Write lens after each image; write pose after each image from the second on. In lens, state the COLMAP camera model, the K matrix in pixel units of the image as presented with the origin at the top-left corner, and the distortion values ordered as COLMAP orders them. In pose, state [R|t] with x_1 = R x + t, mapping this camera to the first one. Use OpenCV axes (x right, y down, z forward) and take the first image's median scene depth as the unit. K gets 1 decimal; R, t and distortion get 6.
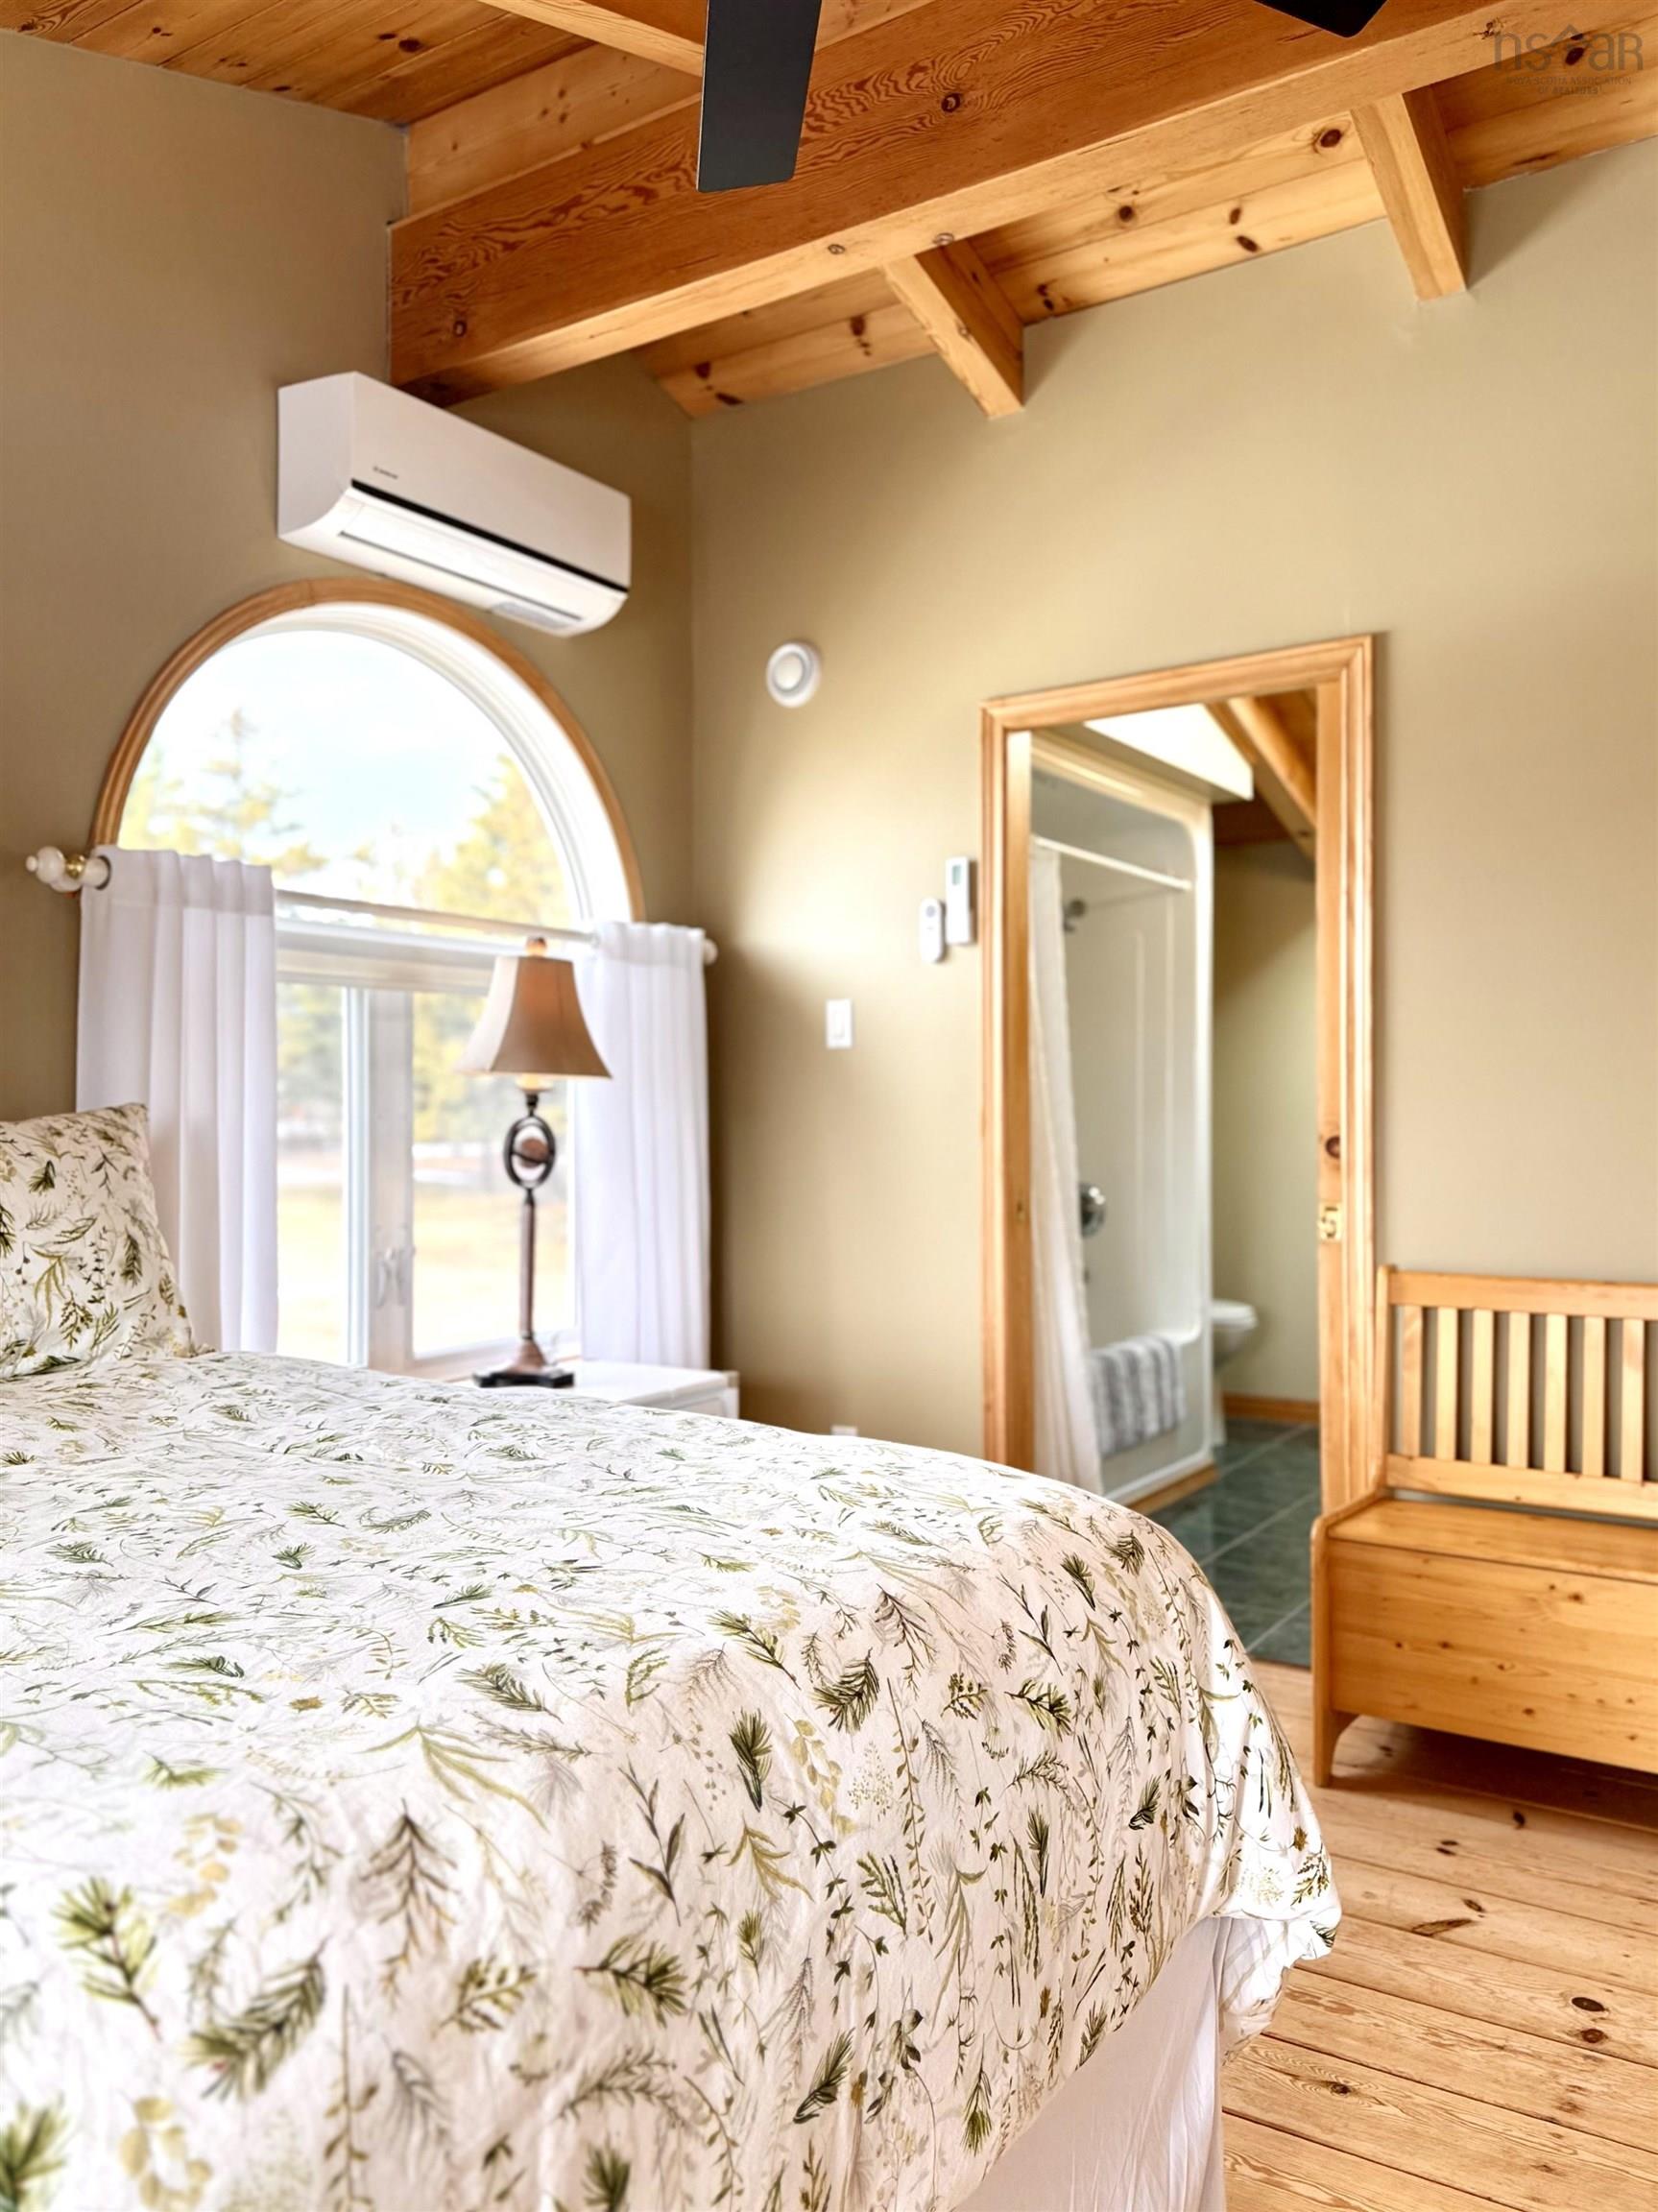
lens RADIAL K [[1691.5, 0, 829.0], [0, 1691.5, 1106.0], [0, 0, 1]] dist [0.099908, -0.141585]
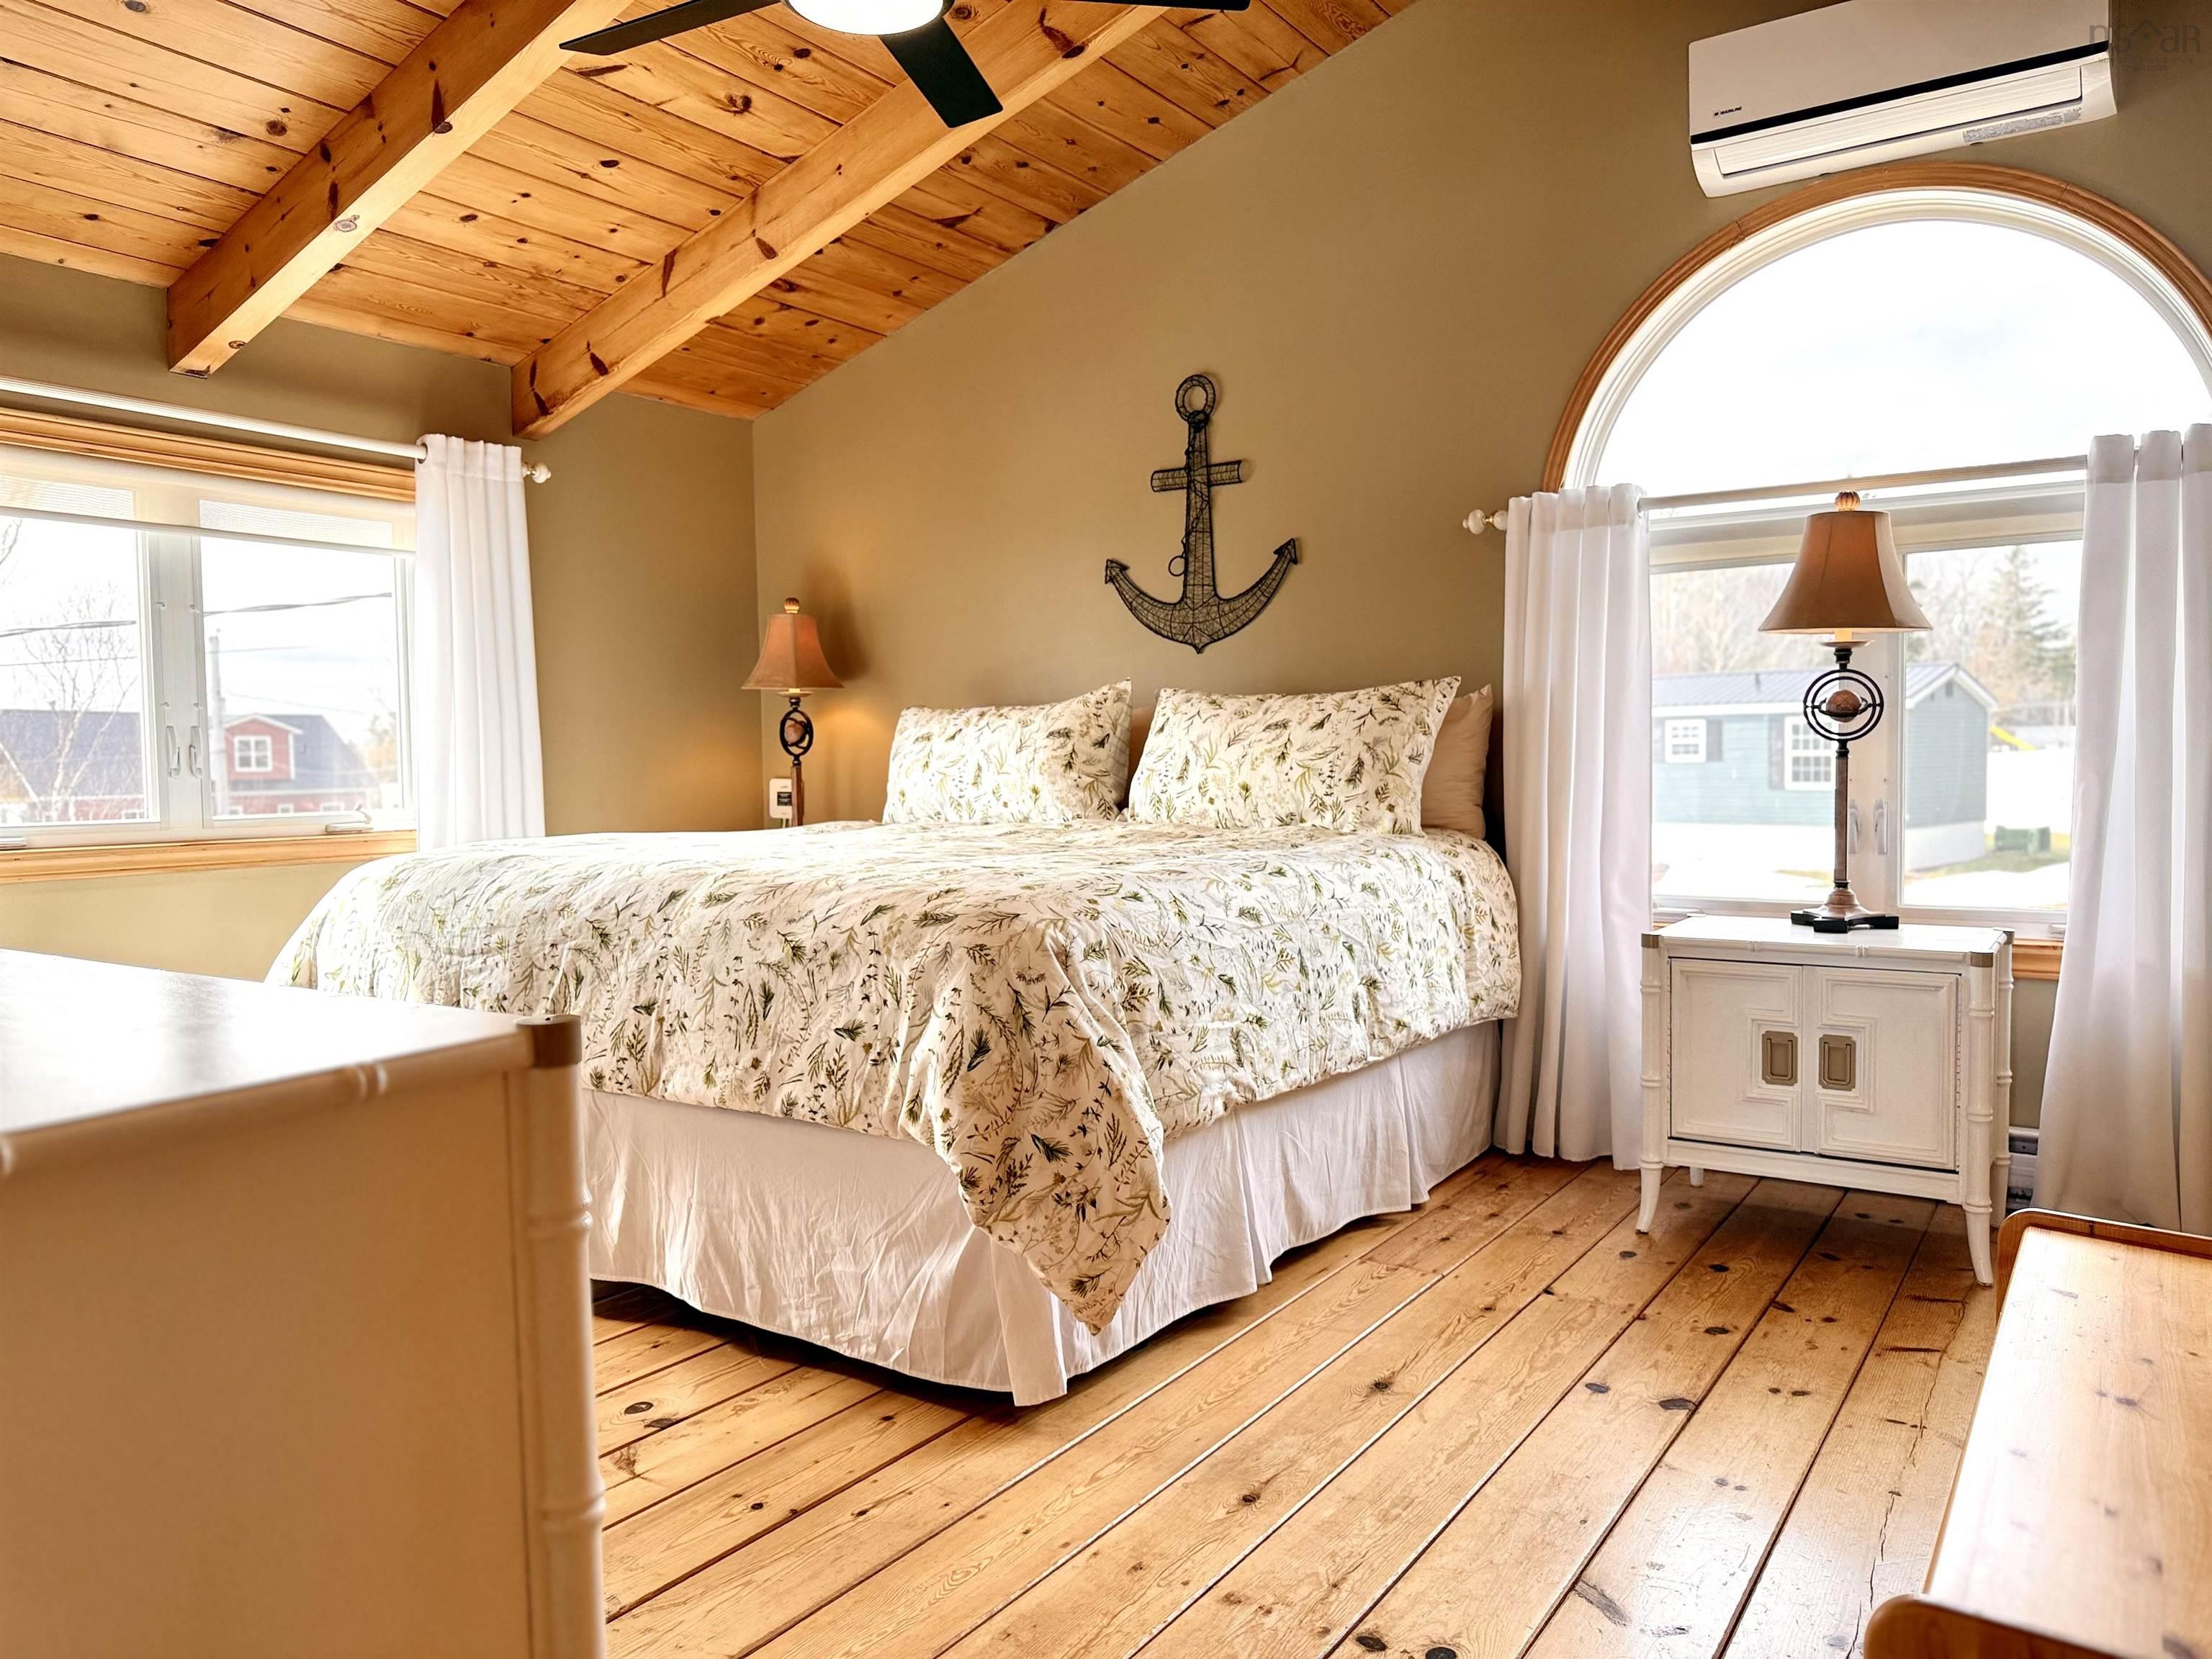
lens RADIAL K [[1691.6, 0, 1106.0], [0, 1691.6, 829.5], [0, 0, 1]] dist [0.099908, -0.141585]
pose [[-0.048484, 0.041282, -0.997970, 1.925064], [0.014418, 0.999070, 0.040628, 0.117340], [0.998720, -0.012419, -0.049034, 1.321741]]
